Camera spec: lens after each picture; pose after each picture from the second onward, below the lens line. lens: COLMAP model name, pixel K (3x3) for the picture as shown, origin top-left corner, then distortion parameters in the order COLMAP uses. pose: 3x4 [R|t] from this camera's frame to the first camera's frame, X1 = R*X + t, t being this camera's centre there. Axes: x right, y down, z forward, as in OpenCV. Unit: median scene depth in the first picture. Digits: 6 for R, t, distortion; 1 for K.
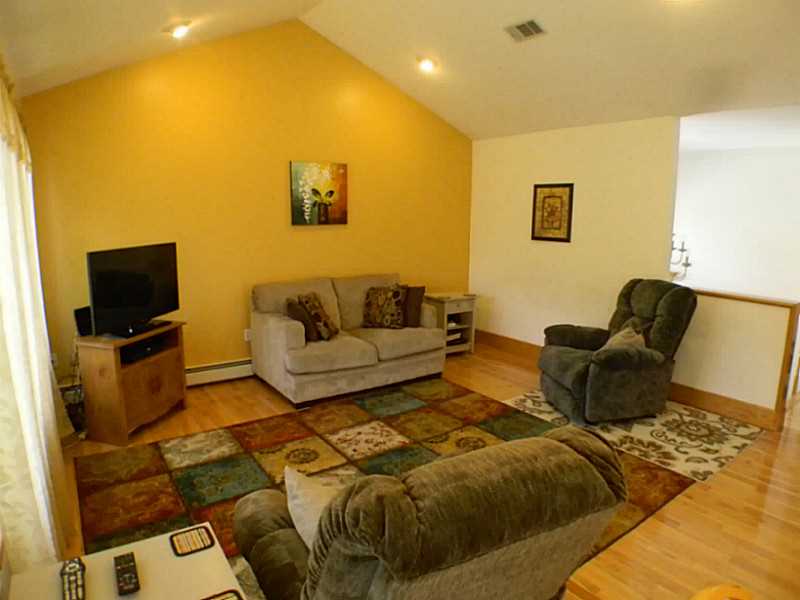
lens RADIAL K [[502.7, 0, 398.3], [0, 502.7, 293.5], [0, 0, 1]] dist [-0.125051, 0.022509]
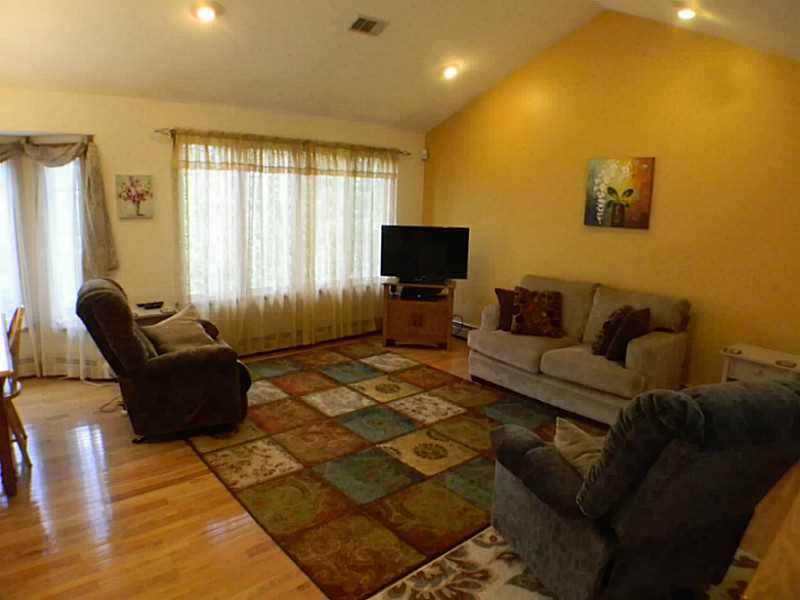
lens RADIAL K [[502.7, 0, 397.4], [0, 502.7, 292.9], [0, 0, 1]] dist [-0.125051, 0.022509]
pose [[0.094075, 0.174294, -0.980189, 0.722849], [-0.192729, 0.969119, 0.153829, -0.086340], [0.976732, 0.174439, 0.124761, 0.549199]]
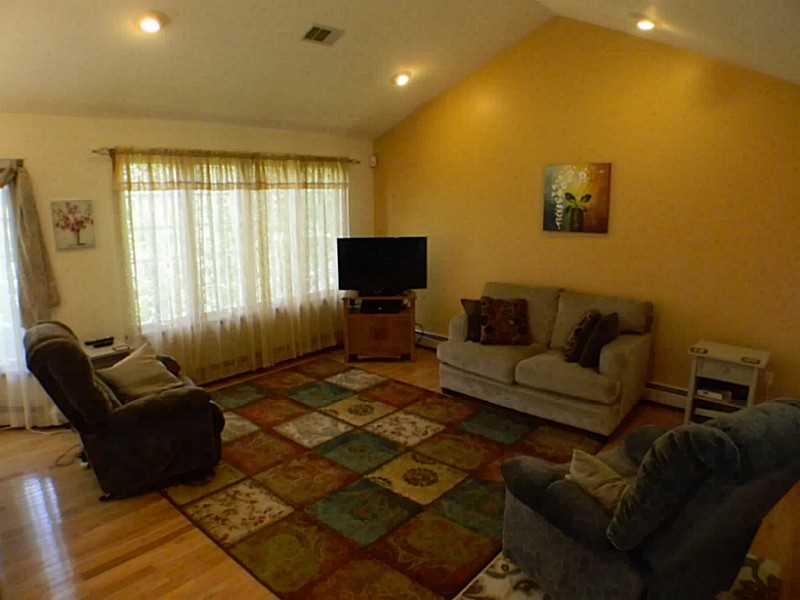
lens RADIAL K [[502.7, 0, 395.3], [0, 502.7, 293.8], [0, 0, 1]] dist [-0.125051, 0.022509]
pose [[0.230088, 0.175352, -0.957242, 0.682701], [-0.153050, 0.977912, 0.142350, -0.109607], [0.961059, 0.113752, 0.251843, 0.489383]]
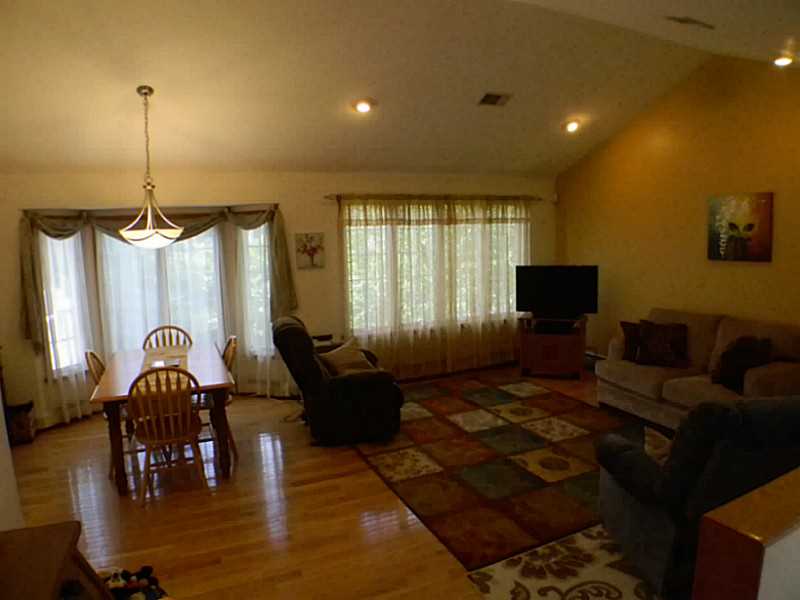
lens RADIAL K [[502.7, 0, 398.1], [0, 502.7, 292.2], [0, 0, 1]] dist [-0.125051, 0.022509]
pose [[-0.187815, 0.106474, -0.976416, 0.867309], [-0.137885, 0.981404, 0.133540, -0.114767], [0.972478, 0.159714, -0.169641, 0.564613]]
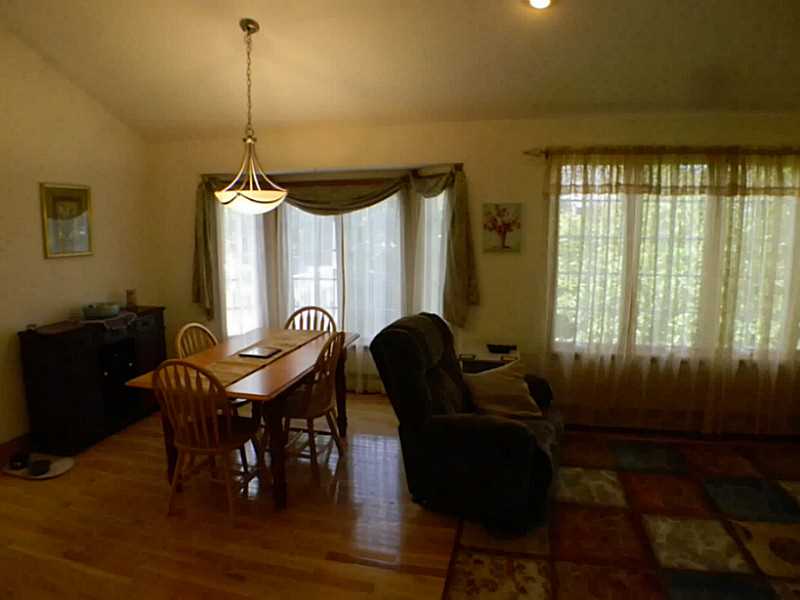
lens RADIAL K [[502.7, 0, 397.5], [0, 502.7, 291.8], [0, 0, 1]] dist [-0.125051, 0.022509]
pose [[-0.753038, 0.083187, -0.652697, 0.469793], [-0.111128, 0.961646, 0.250775, -0.113693], [0.648525, 0.261376, -0.714912, 0.669265]]
